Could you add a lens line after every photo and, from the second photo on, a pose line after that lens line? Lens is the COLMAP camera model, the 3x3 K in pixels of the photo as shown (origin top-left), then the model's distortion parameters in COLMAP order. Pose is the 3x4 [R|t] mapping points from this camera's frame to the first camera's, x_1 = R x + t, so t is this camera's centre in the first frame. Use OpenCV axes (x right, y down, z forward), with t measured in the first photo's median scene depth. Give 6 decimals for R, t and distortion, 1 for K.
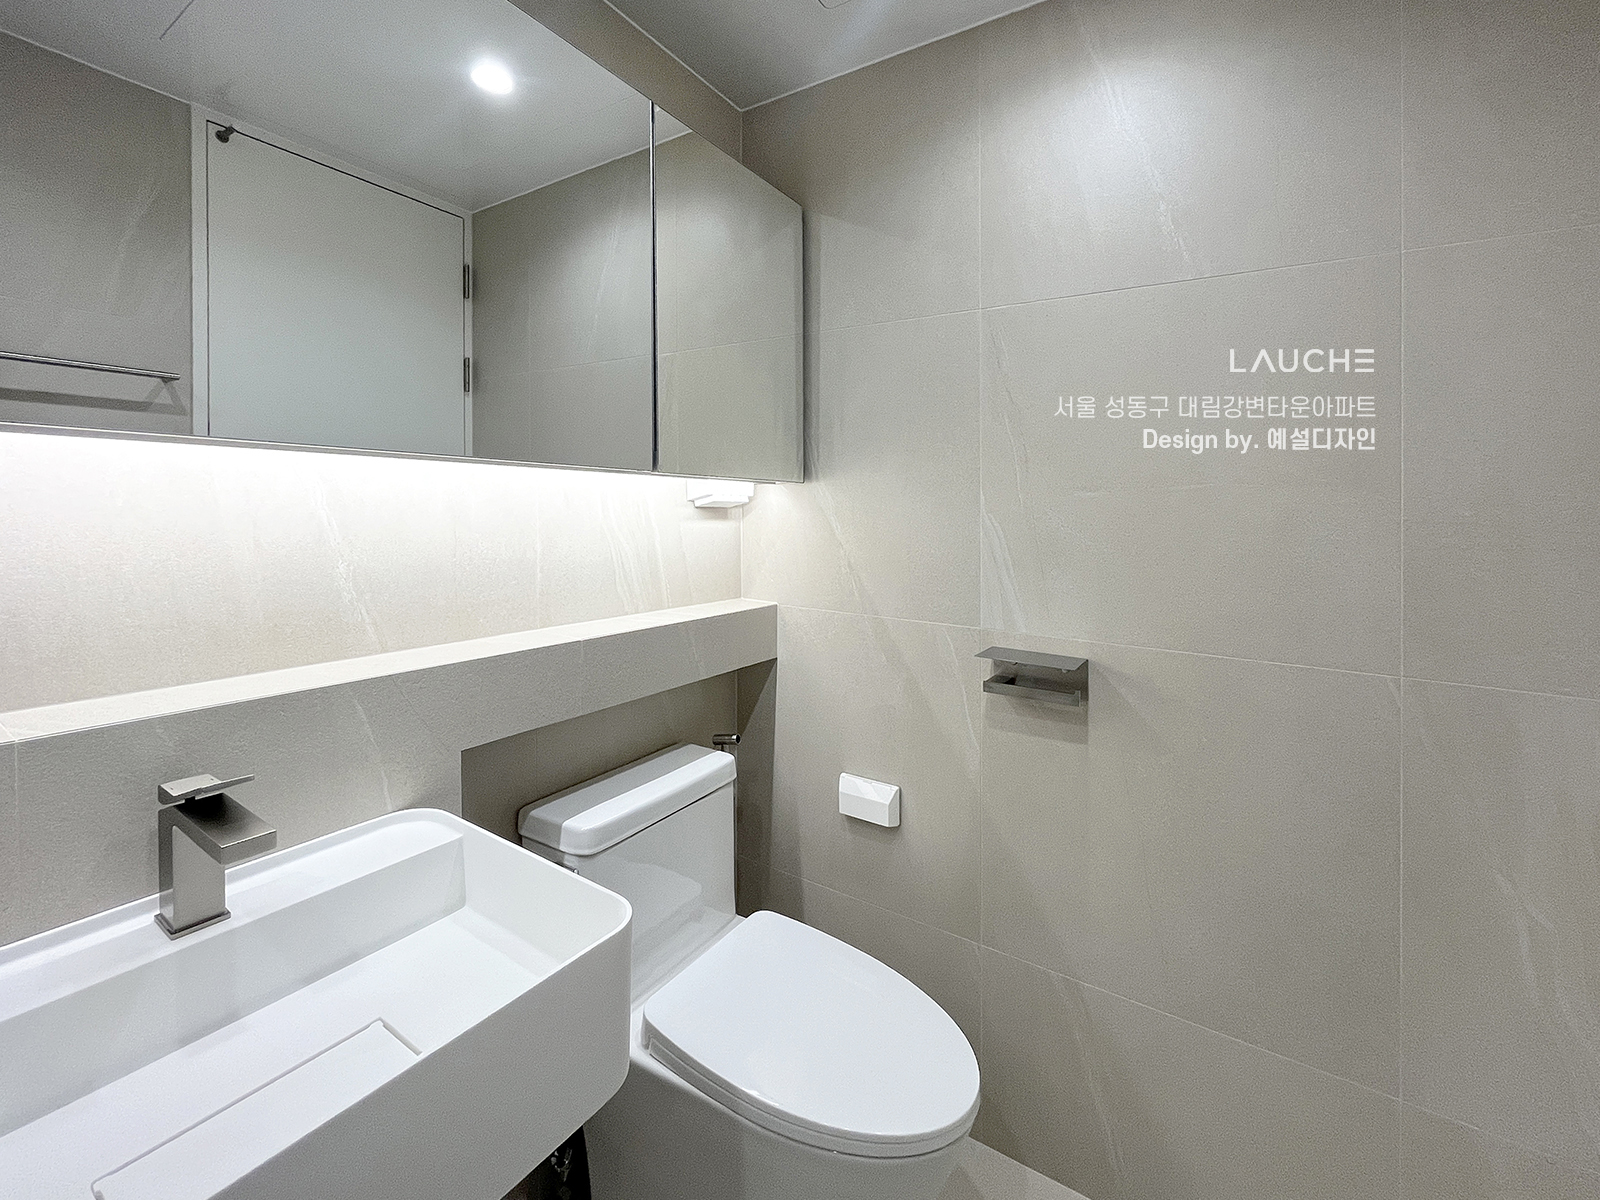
lens RADIAL K [[686.3, 0, 806.2], [0, 686.3, 518.1], [0, 0, 1]] dist [-0.002195, -0.000213]
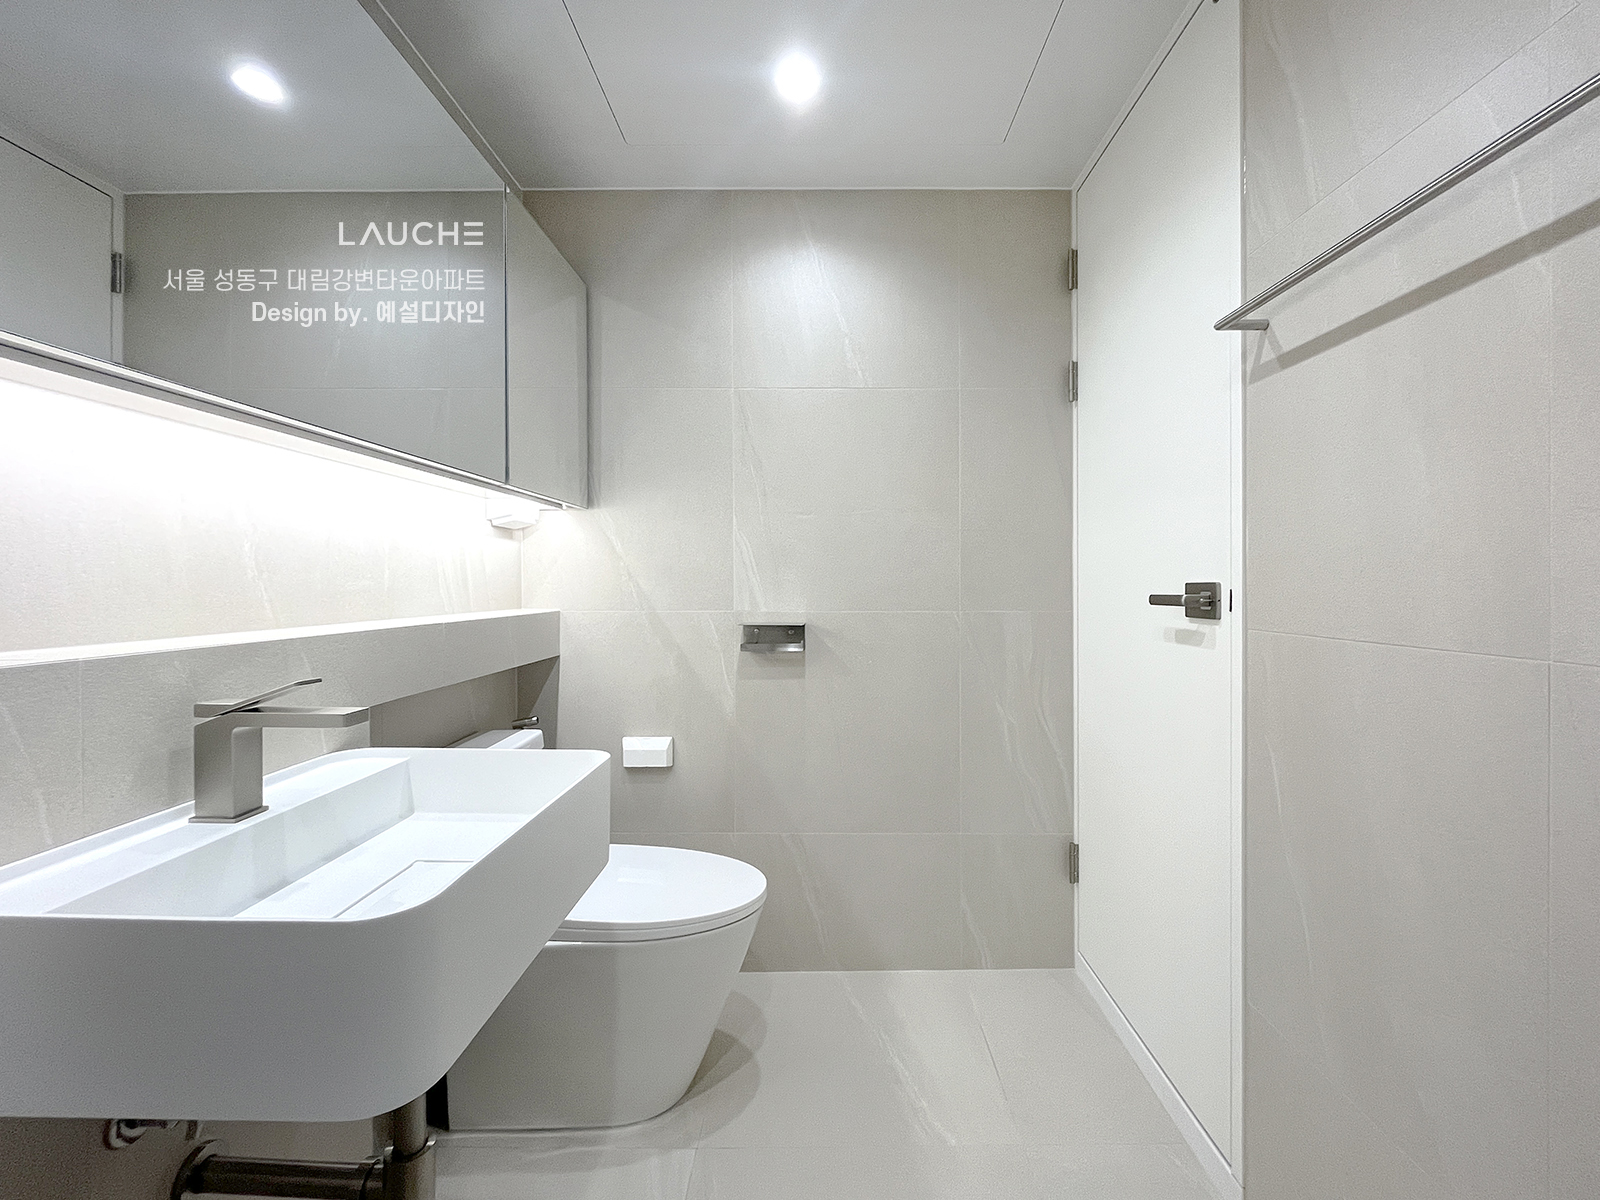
lens RADIAL K [[654.3, 0, 800.0], [0, 654.3, 600.0], [0, 0, 1]] dist [-0.001334, -0.000123]
pose [[0.860016, -0.026938, 0.509555, -0.322163], [0.017362, 0.999572, 0.023540, 0.105790], [-0.509971, -0.011398, 0.860116, -0.250127]]
